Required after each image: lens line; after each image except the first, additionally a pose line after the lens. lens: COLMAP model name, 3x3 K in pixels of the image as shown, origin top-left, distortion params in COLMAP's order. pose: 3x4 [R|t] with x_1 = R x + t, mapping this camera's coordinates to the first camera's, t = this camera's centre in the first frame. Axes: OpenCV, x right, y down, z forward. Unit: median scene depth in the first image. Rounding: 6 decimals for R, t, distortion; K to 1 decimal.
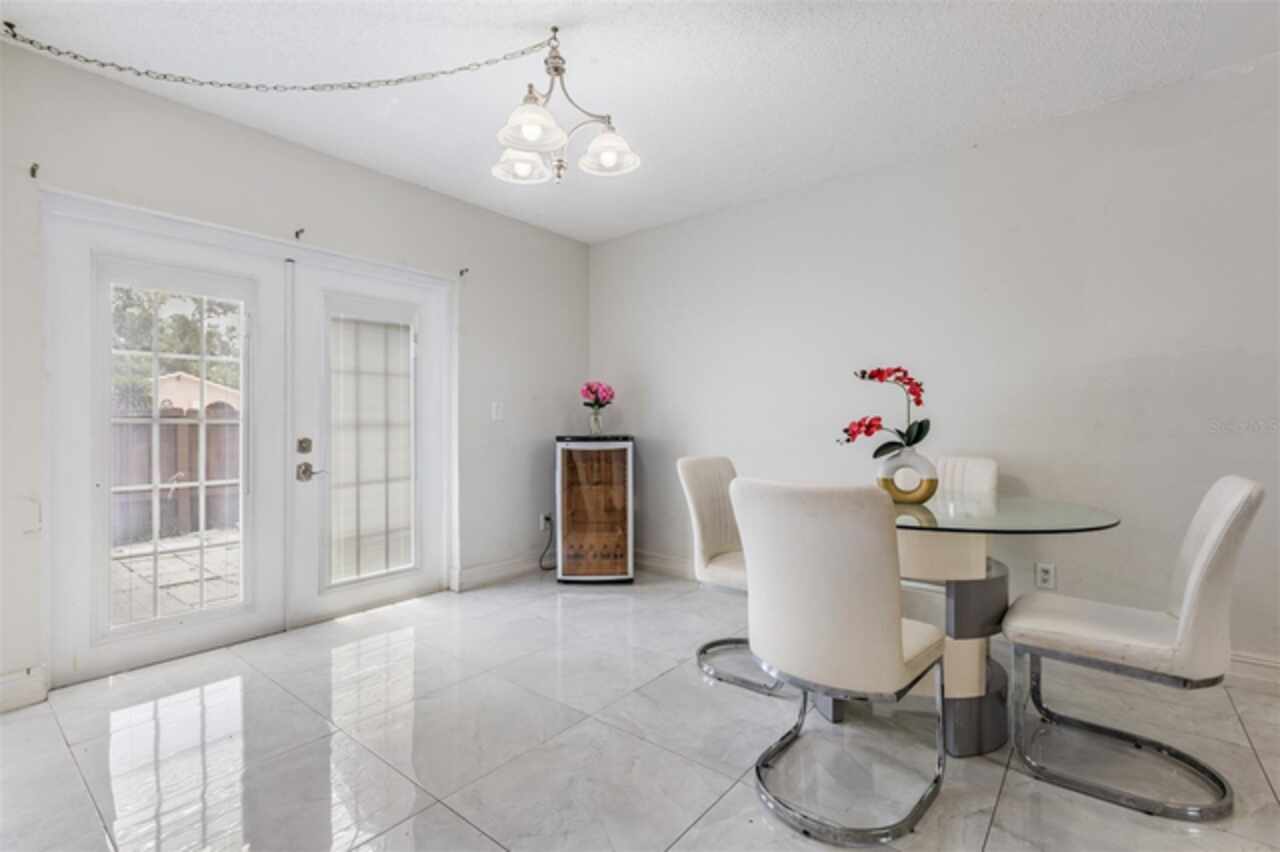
lens RADIAL K [[584.5, 0, 591.0], [0, 584.5, 431.3], [0, 0, 1]] dist [-0.000611, 0.032418]
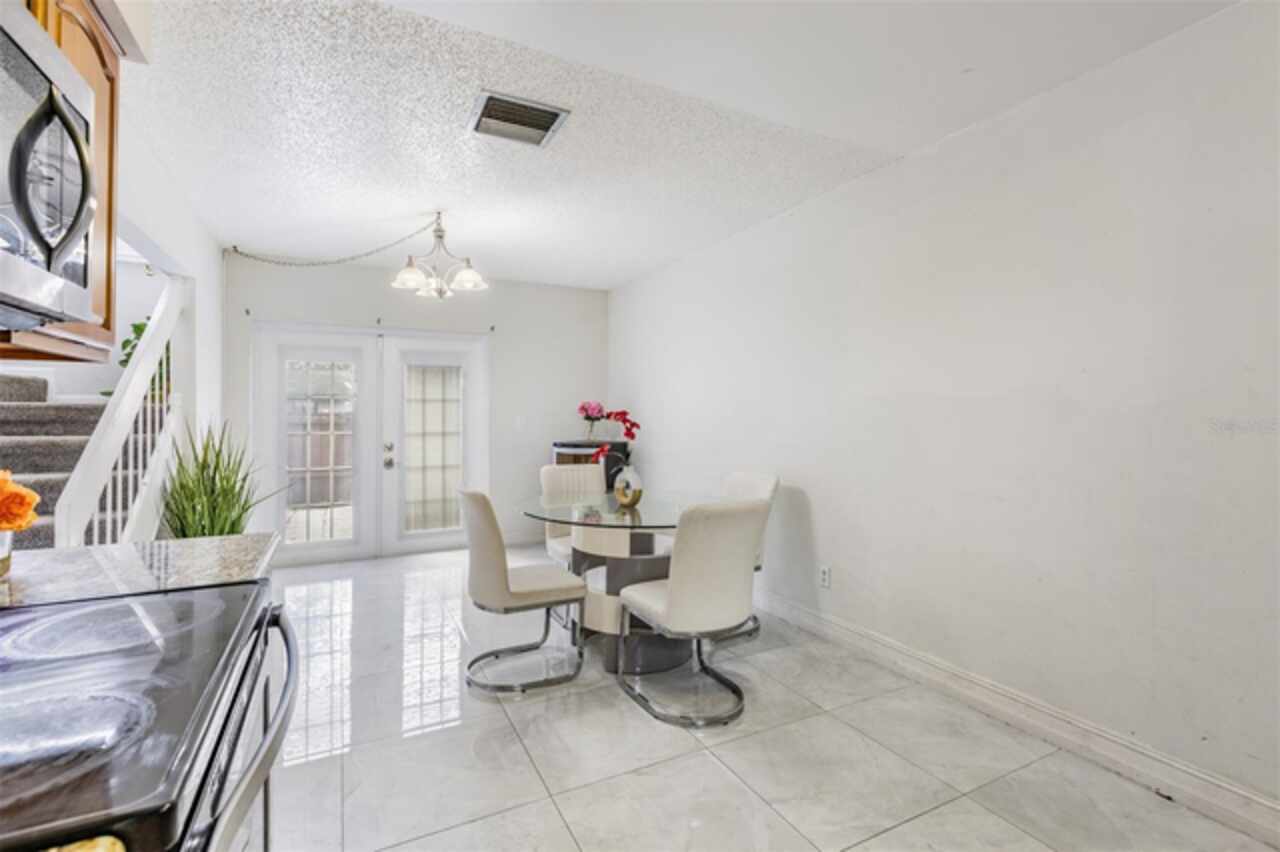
lens RADIAL K [[571.7, 0, 635.7], [0, 571.7, 423.3], [0, 0, 1]] dist [-0.001125, -0.000017]
pose [[0.930891, 0.012243, -0.365091, 0.715174], [-0.006426, 0.999832, 0.017143, -0.072217], [0.365240, -0.013613, 0.930814, -0.224265]]
